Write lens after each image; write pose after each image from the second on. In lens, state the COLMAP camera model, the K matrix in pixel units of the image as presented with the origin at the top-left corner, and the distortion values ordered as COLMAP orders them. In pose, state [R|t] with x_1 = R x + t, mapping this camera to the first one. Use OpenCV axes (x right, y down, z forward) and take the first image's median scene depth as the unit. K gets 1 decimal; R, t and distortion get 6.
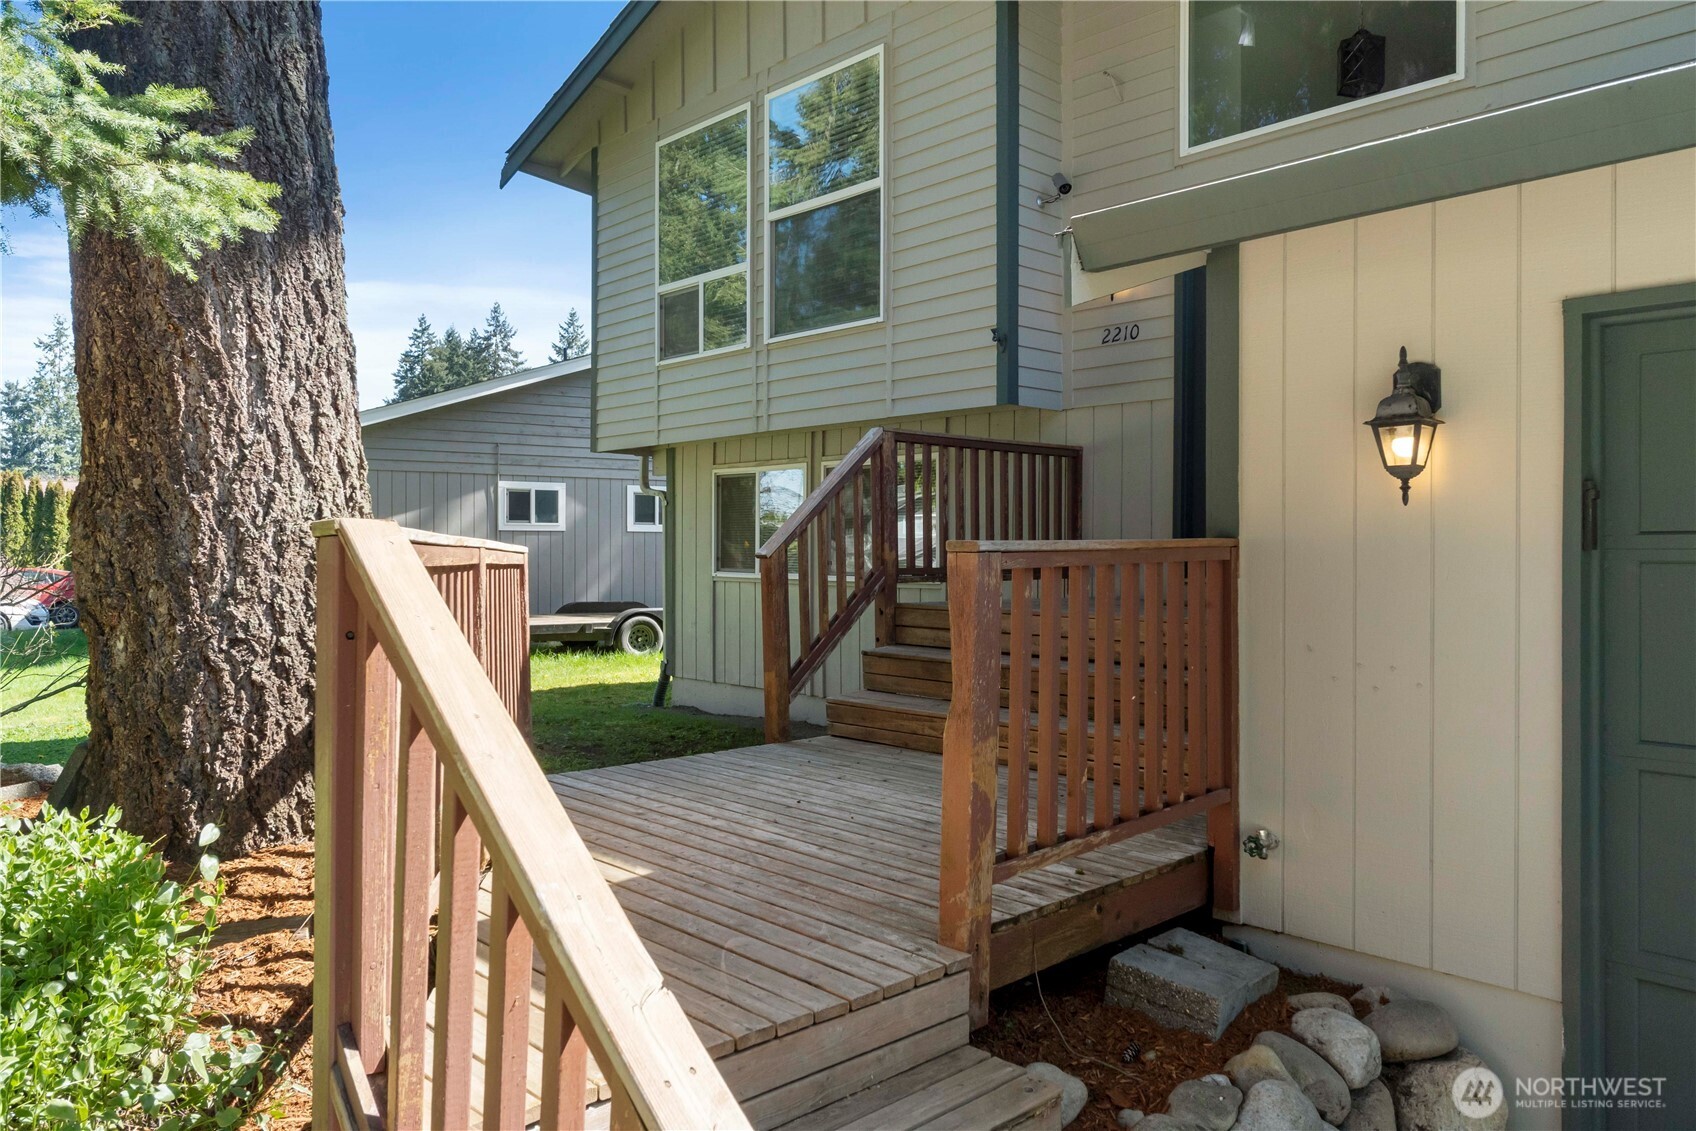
lens RADIAL K [[1185.1, 0, 848.0], [0, 1185.1, 565.5], [0, 0, 1]] dist [-0.000748, -0.000405]
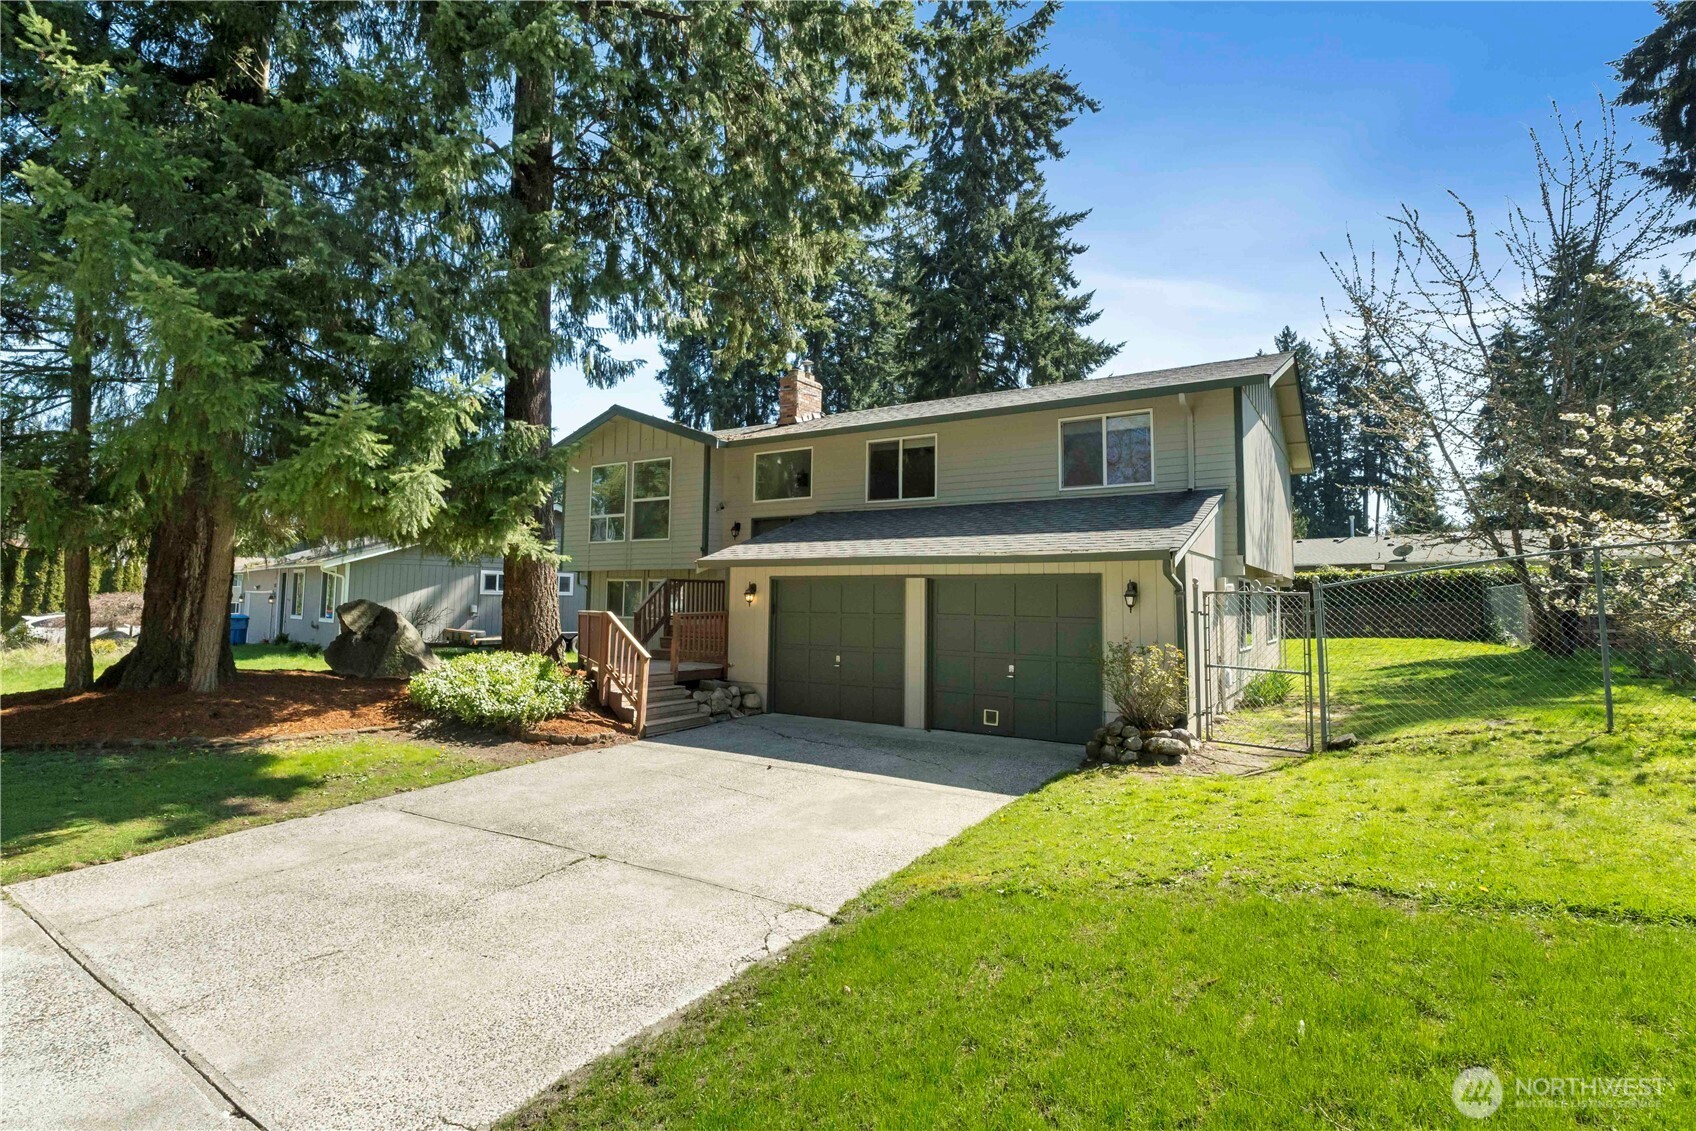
lens RADIAL K [[824.7, 0, 853.1], [0, 824.7, 524.2], [0, 0, 1]] dist [-0.001414, -0.000364]
pose [[0.971412, 0.032735, 0.235132, -0.017575], [-0.008005, 0.994401, -0.105368, -0.013197], [-0.237265, 0.100474, 0.966235, -1.495023]]
